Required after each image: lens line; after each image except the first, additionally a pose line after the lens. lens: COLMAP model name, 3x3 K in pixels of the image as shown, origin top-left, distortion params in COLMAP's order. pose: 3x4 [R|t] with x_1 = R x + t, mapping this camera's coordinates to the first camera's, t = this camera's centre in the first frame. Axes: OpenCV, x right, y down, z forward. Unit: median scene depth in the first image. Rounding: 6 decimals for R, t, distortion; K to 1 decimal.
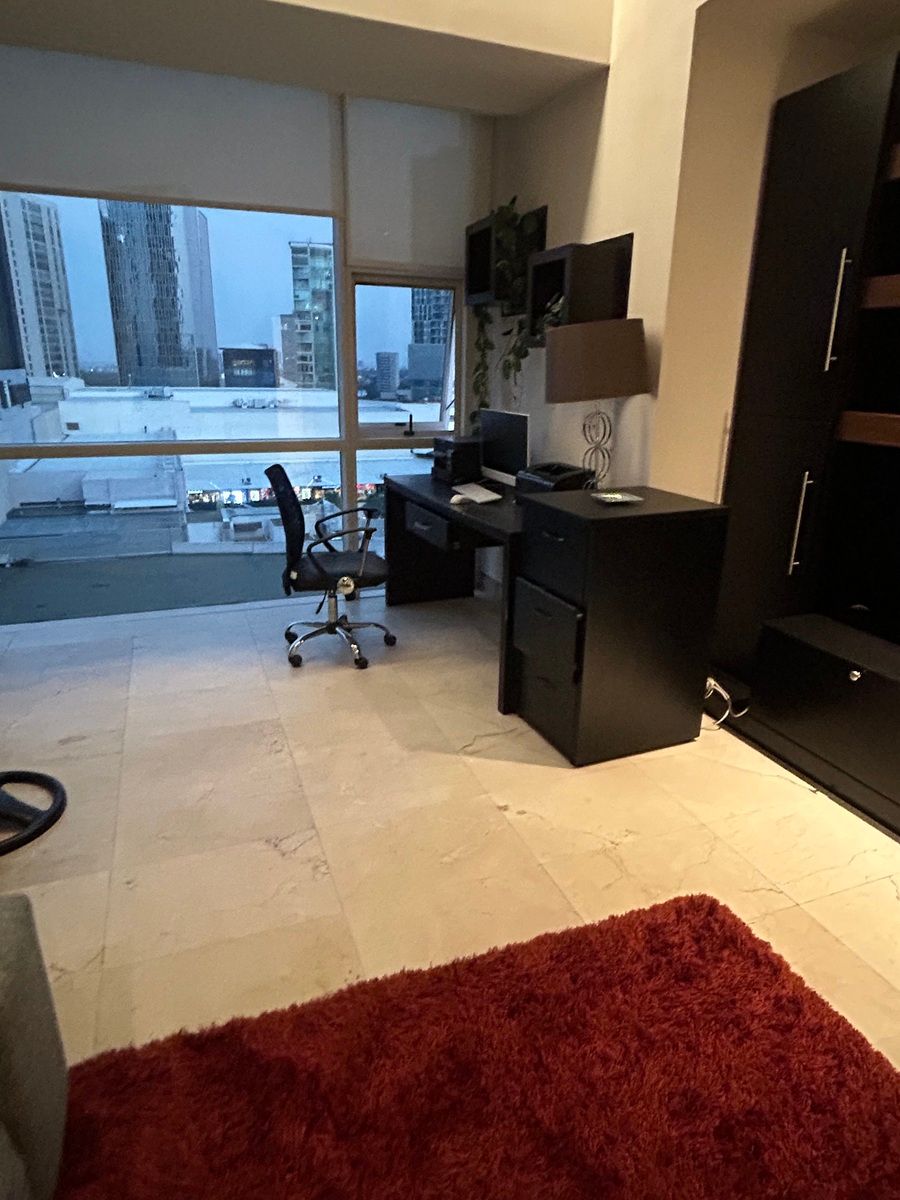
lens RADIAL K [[729.6, 0, 457.5], [0, 729.6, 604.3], [0, 0, 1]] dist [-0.002762, 0.011789]
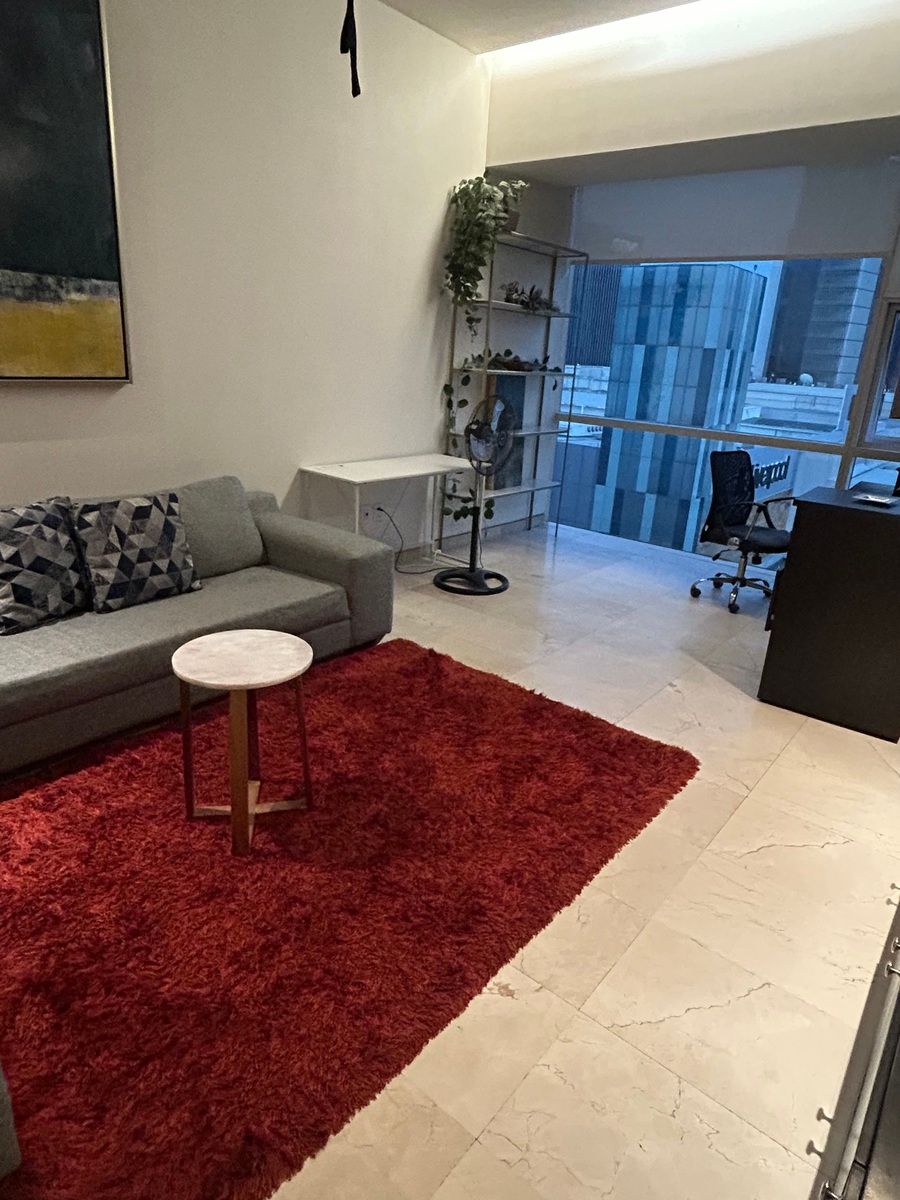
lens RADIAL K [[729.6, 0, 461.8], [0, 729.6, 594.2], [0, 0, 1]] dist [-0.002762, 0.011789]
pose [[0.509504, 0.295216, -0.808241, 0.891755], [-0.322826, 0.936273, 0.138476, 0.047066], [0.797614, 0.190367, 0.572339, -0.159441]]
